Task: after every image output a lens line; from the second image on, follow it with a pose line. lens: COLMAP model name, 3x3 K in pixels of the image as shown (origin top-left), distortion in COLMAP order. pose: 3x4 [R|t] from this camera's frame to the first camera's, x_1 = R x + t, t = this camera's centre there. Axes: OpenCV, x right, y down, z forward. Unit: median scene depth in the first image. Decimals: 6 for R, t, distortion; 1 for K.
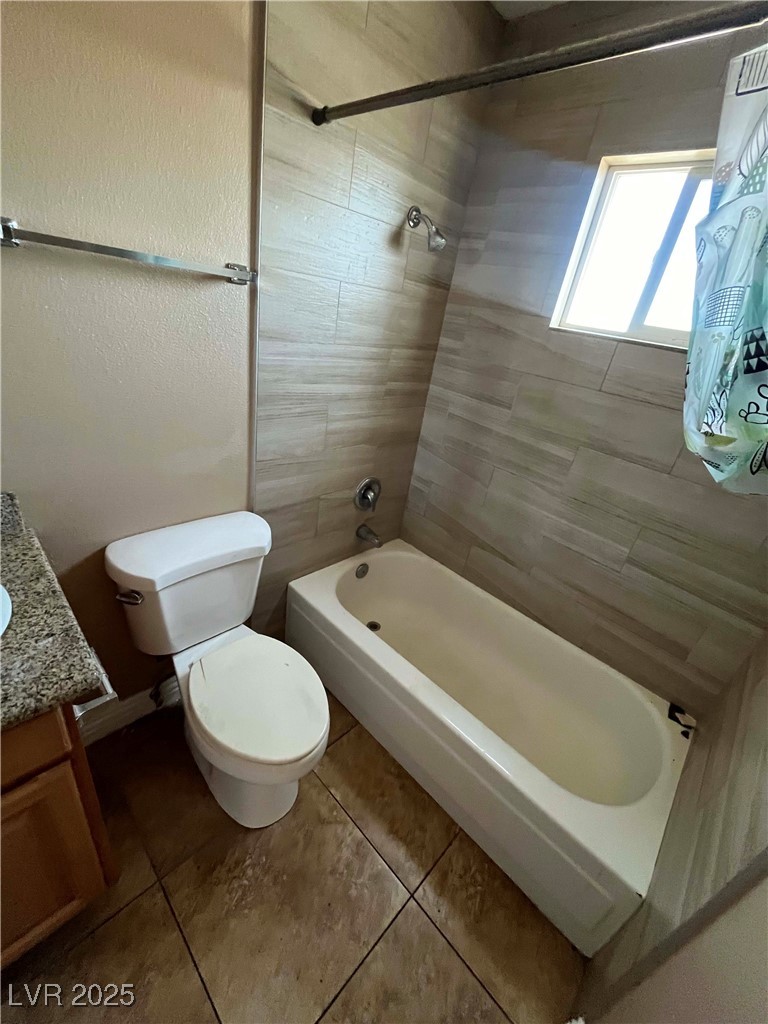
lens RADIAL K [[412.0, 0, 382.2], [0, 412.0, 510.5], [0, 0, 1]] dist [-0.001439, -0.000217]
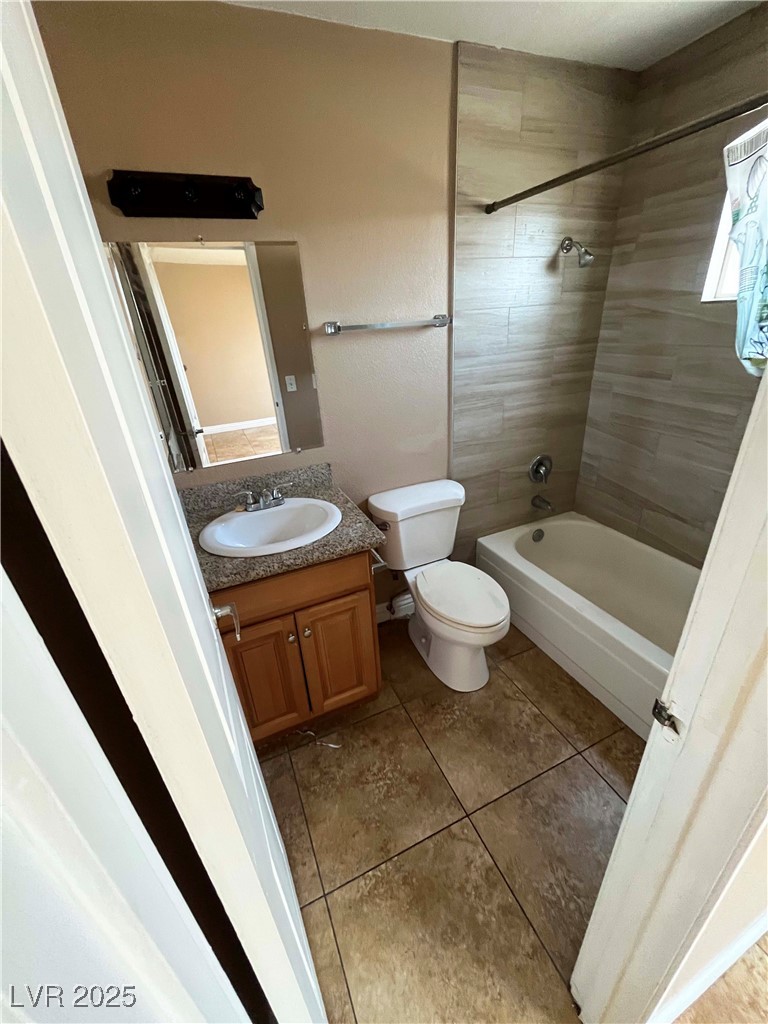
lens RADIAL K [[412.0, 0, 382.2], [0, 412.0, 510.5], [0, 0, 1]] dist [-0.001439, -0.000217]
pose [[0.905977, -0.034187, -0.421944, 0.063634], [0.015954, 0.998783, -0.046669, 0.163628], [0.423026, 0.035550, 0.905420, -0.366246]]
